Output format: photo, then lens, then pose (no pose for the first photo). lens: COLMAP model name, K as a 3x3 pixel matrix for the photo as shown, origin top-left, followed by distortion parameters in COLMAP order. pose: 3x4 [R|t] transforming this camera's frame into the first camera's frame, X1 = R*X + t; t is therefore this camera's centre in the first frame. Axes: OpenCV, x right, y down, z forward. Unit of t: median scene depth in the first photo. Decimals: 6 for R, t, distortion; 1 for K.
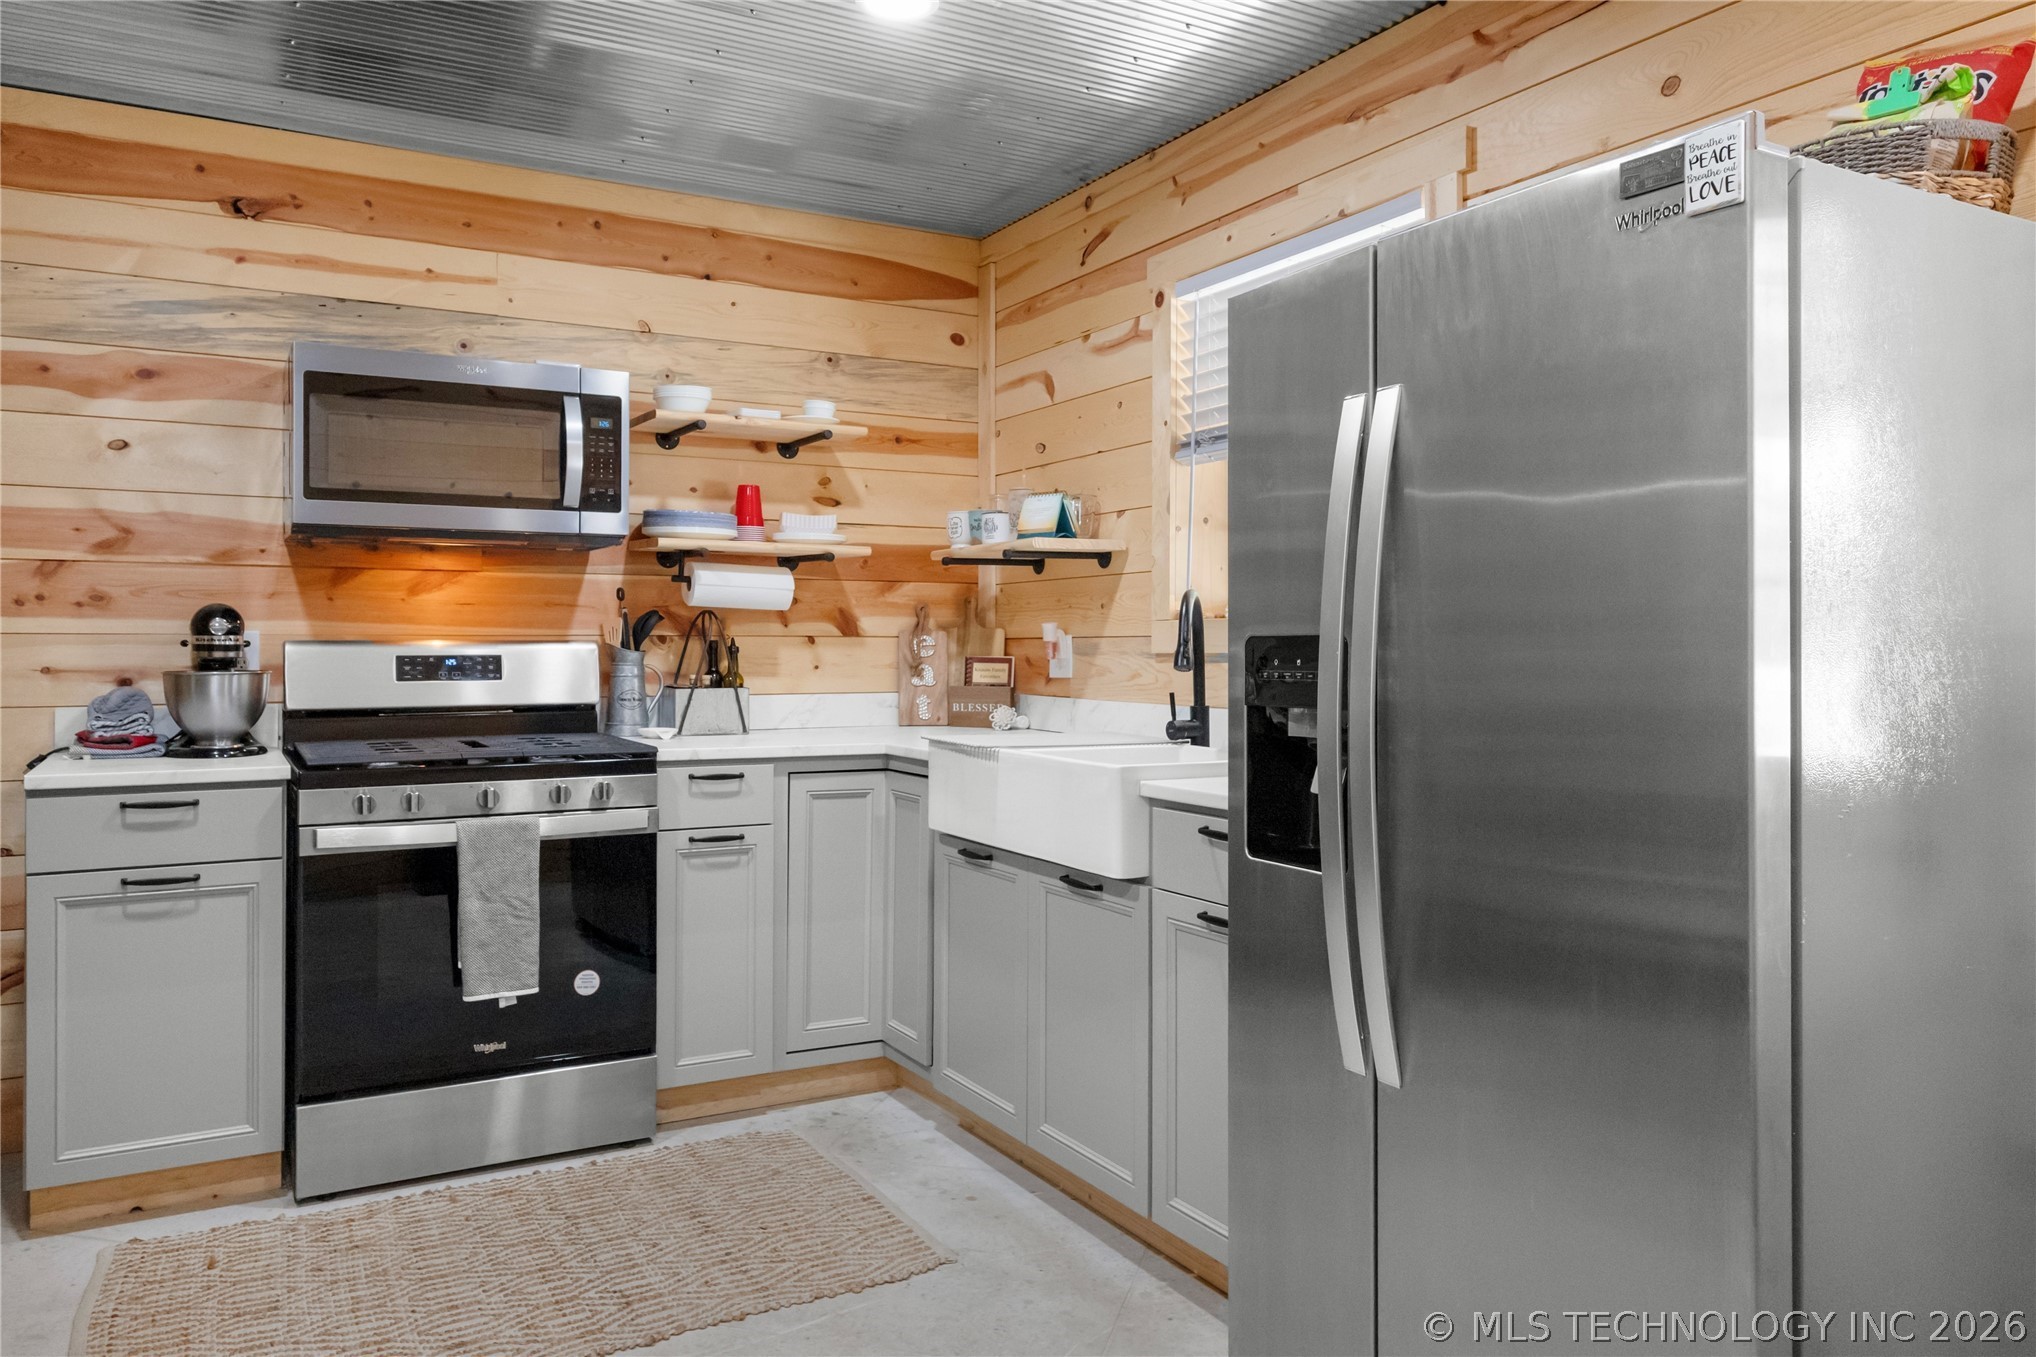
lens RADIAL K [[1419.5, 0, 1004.5], [0, 1419.5, 638.5], [0, 0, 1]] dist [0.003507, 0.001012]
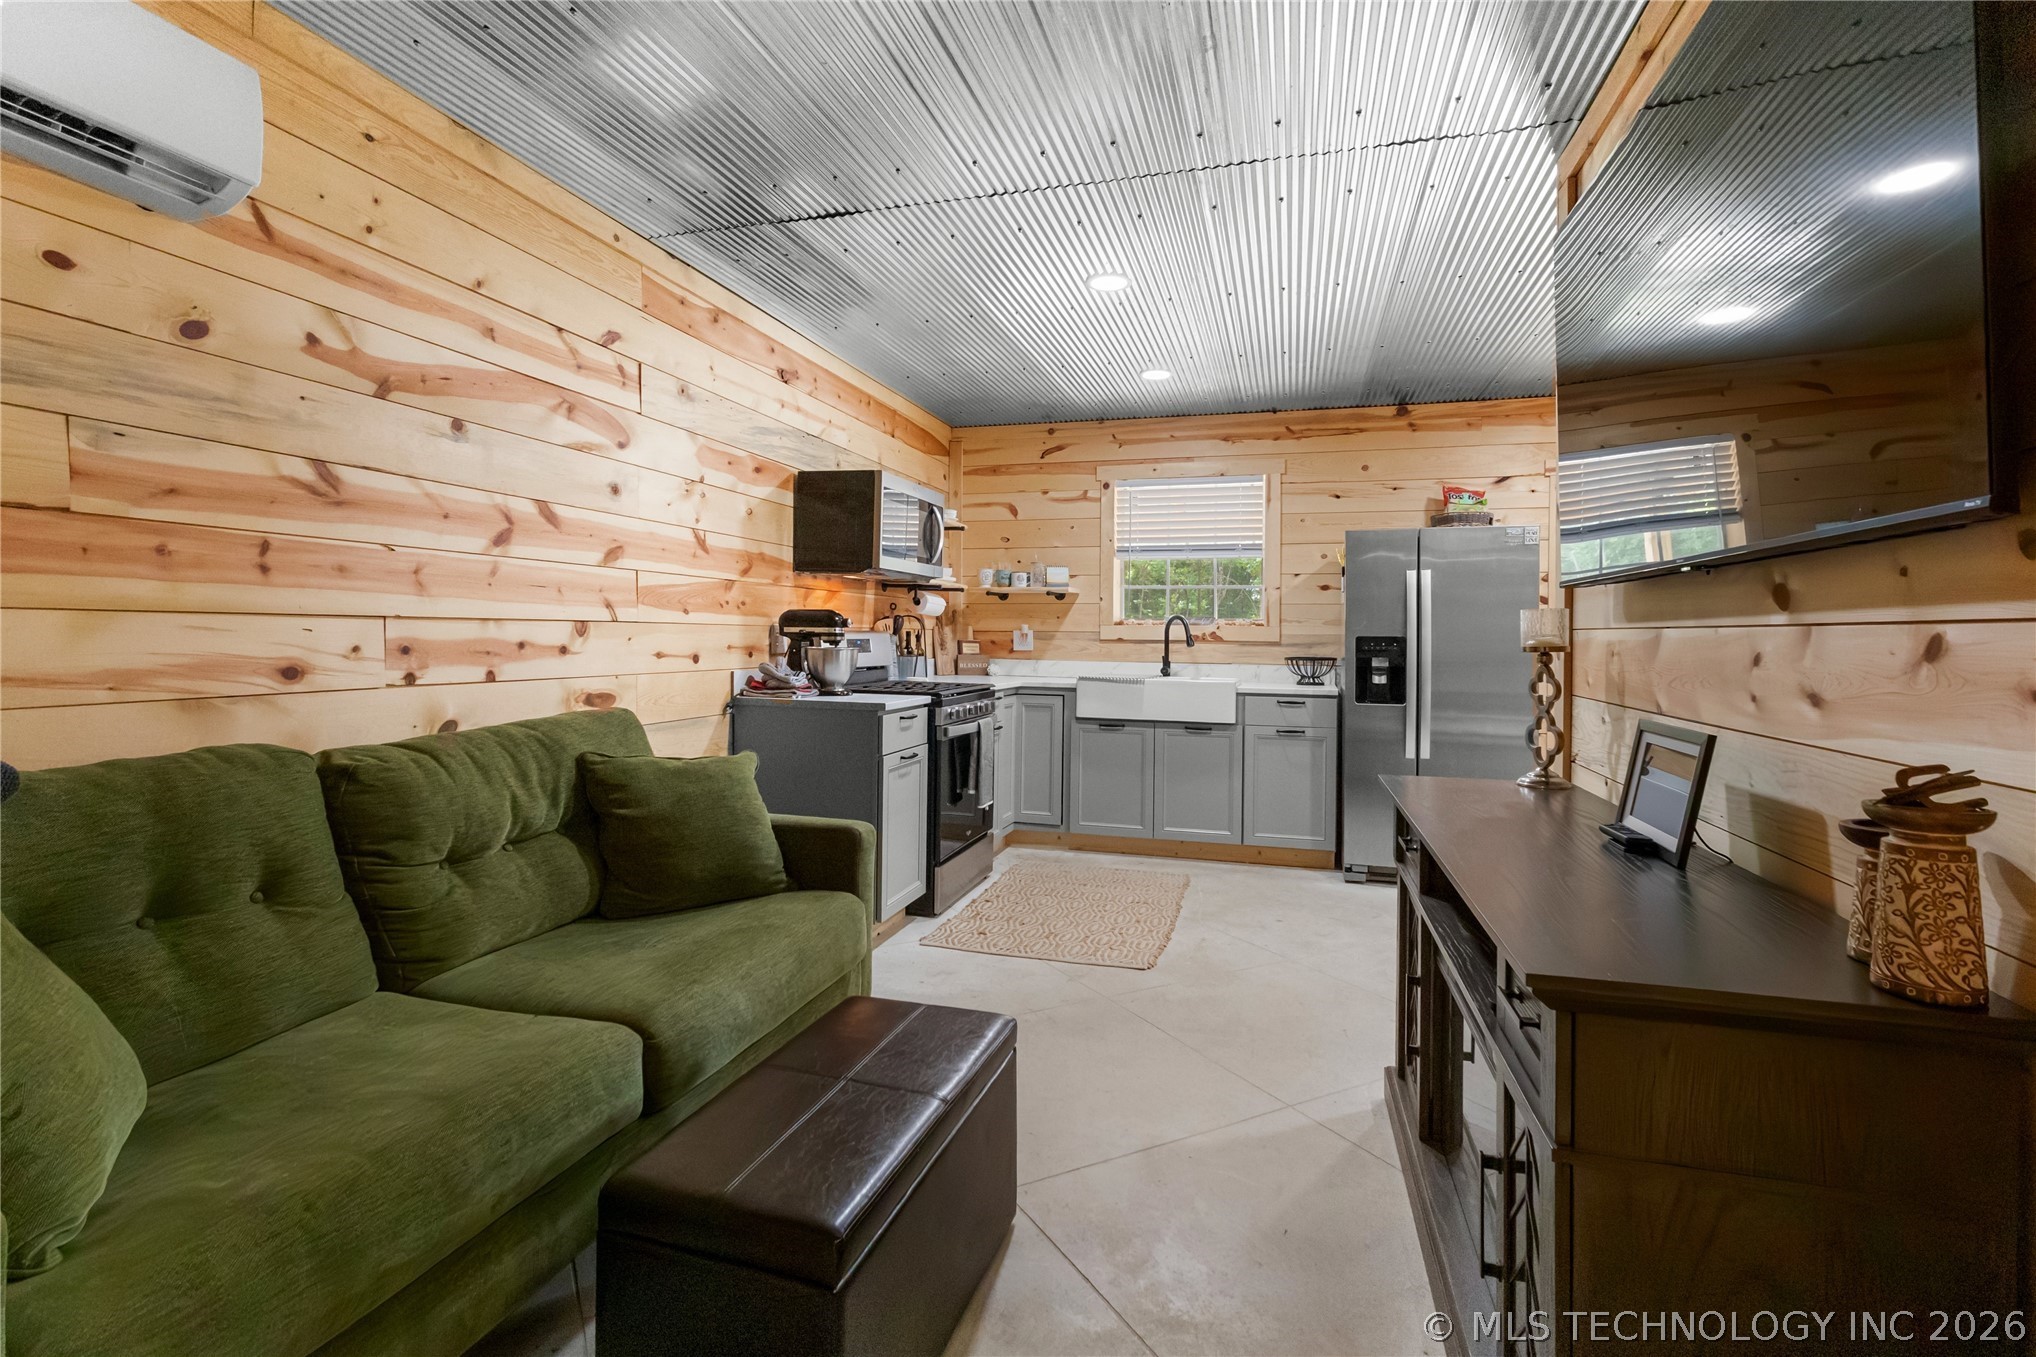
lens RADIAL K [[957.3, 0, 1007.7], [0, 957.3, 644.1], [0, 0, 1]] dist [-0.003161, 0.007796]
pose [[0.722004, 0.000920, 0.691888, -1.136699], [-0.013727, 0.999821, 0.012994, -0.000005], [-0.691753, -0.018879, 0.721887, -0.020520]]
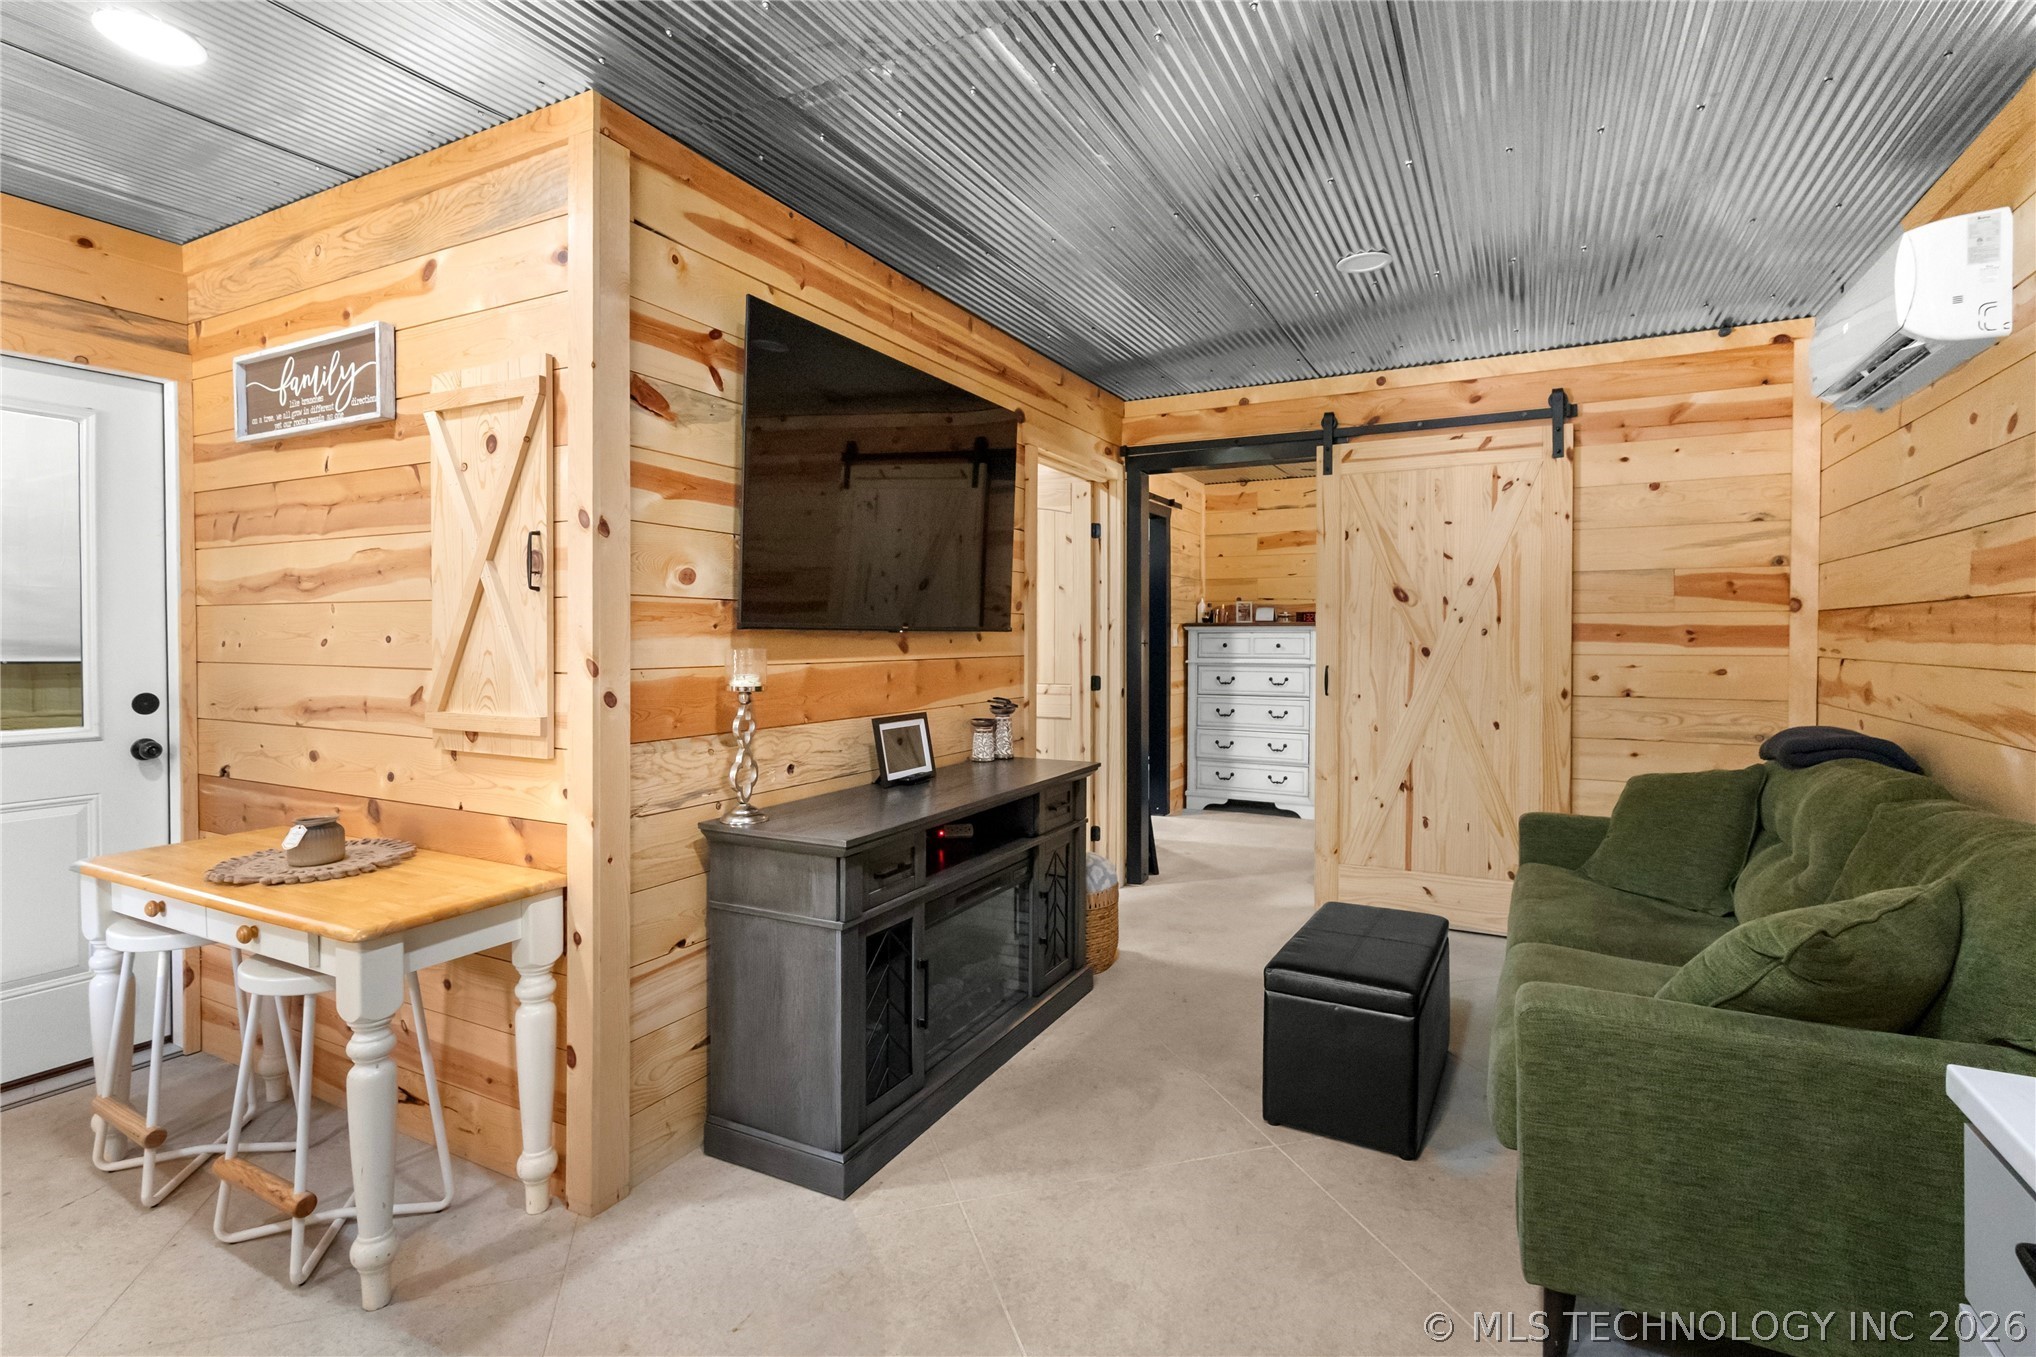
lens RADIAL K [[957.3, 0, 1016.1], [0, 957.3, 648.4], [0, 0, 1]] dist [-0.003161, 0.007796]
pose [[-0.846857, 0.007722, -0.531764, -0.235344], [0.003026, 0.999948, 0.009702, -0.026198], [0.531812, 0.006607, -0.846837, 0.857497]]
